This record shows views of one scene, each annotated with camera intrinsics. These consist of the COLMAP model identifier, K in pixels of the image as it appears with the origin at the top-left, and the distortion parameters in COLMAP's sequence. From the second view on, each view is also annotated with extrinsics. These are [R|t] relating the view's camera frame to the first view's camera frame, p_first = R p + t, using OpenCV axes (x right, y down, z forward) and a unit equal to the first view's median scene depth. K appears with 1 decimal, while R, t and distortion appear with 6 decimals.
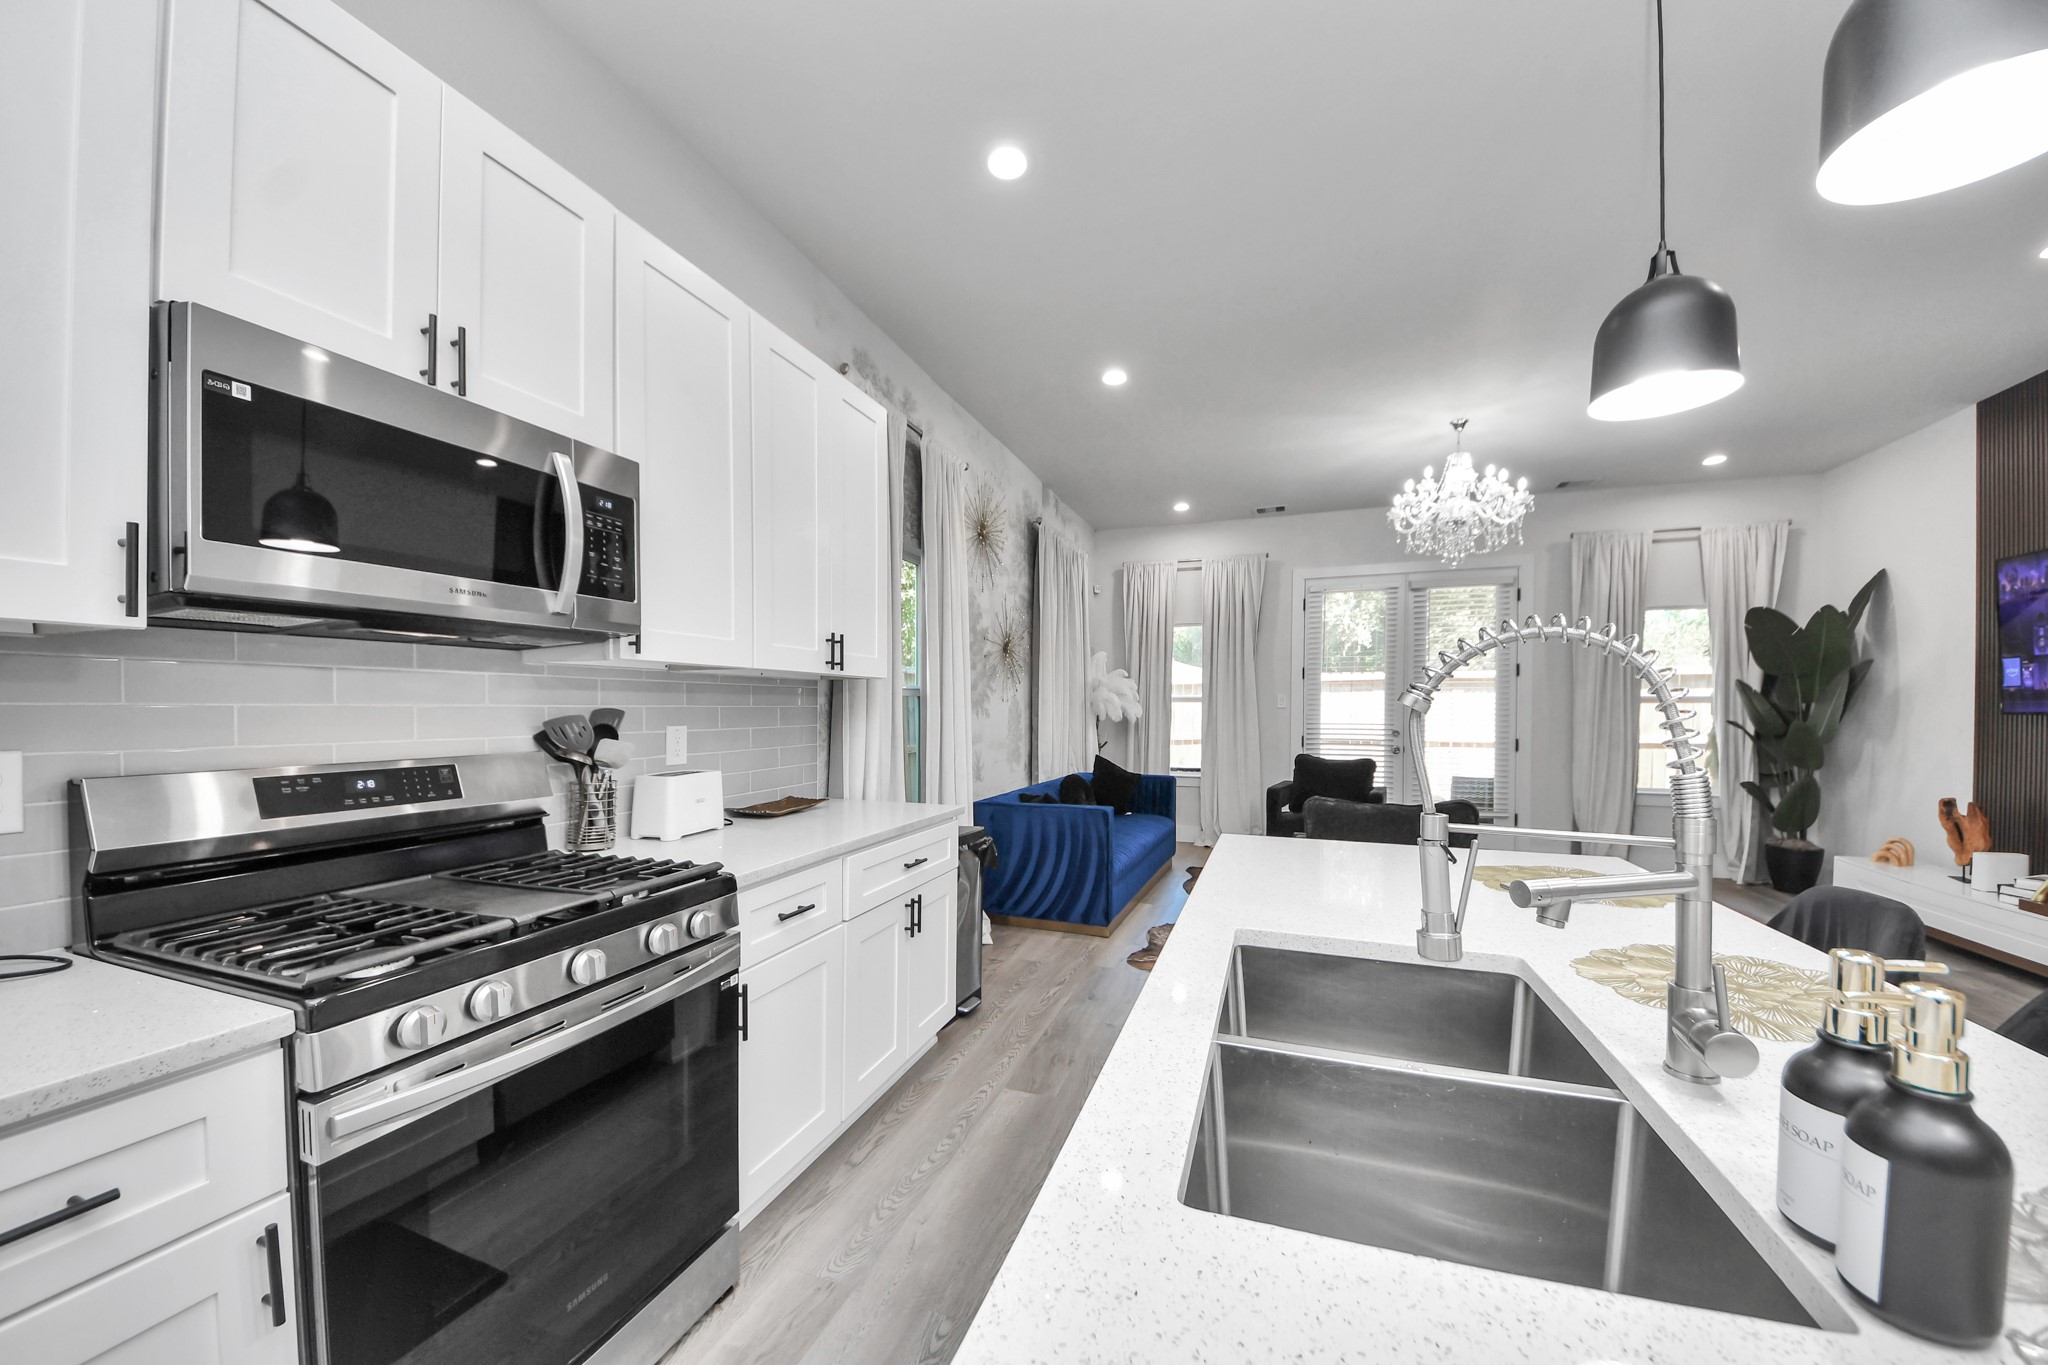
lens RADIAL K [[736.9, 0, 1024.6], [0, 736.9, 725.9], [0, 0, 1]] dist [0.006459, -0.009349]
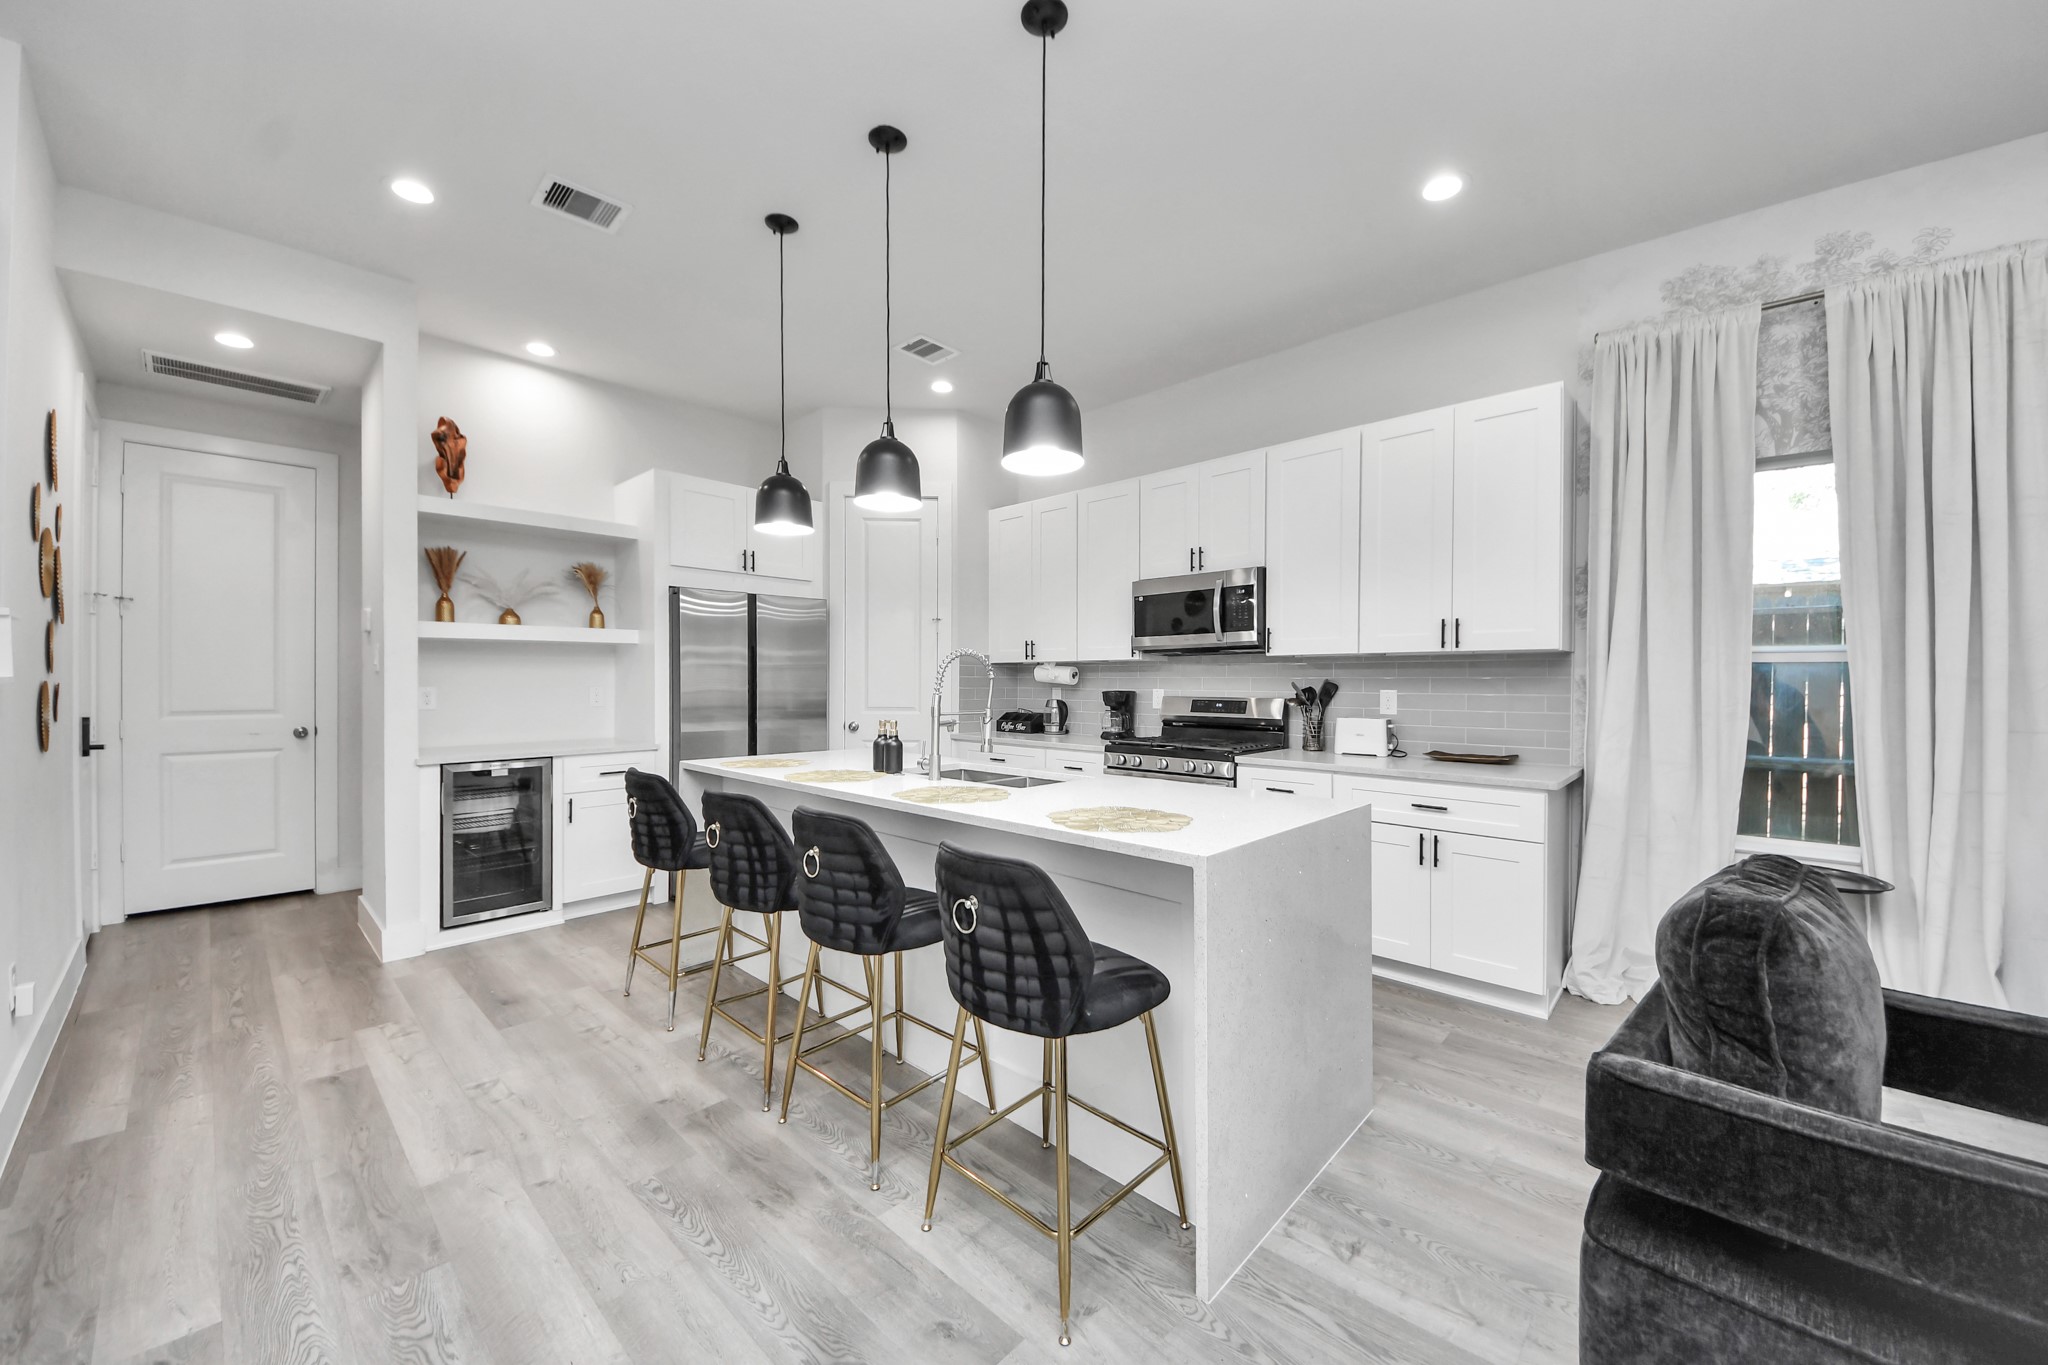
lens RADIAL K [[777.4, 0, 1023.5], [0, 777.4, 687.1], [0, 0, 1]] dist [0.001107, -0.002753]
pose [[-0.405220, 0.008449, -0.914180, 0.790315], [-0.023721, 0.999523, 0.019752, -0.011263], [0.913912, 0.029689, -0.404826, 0.557296]]
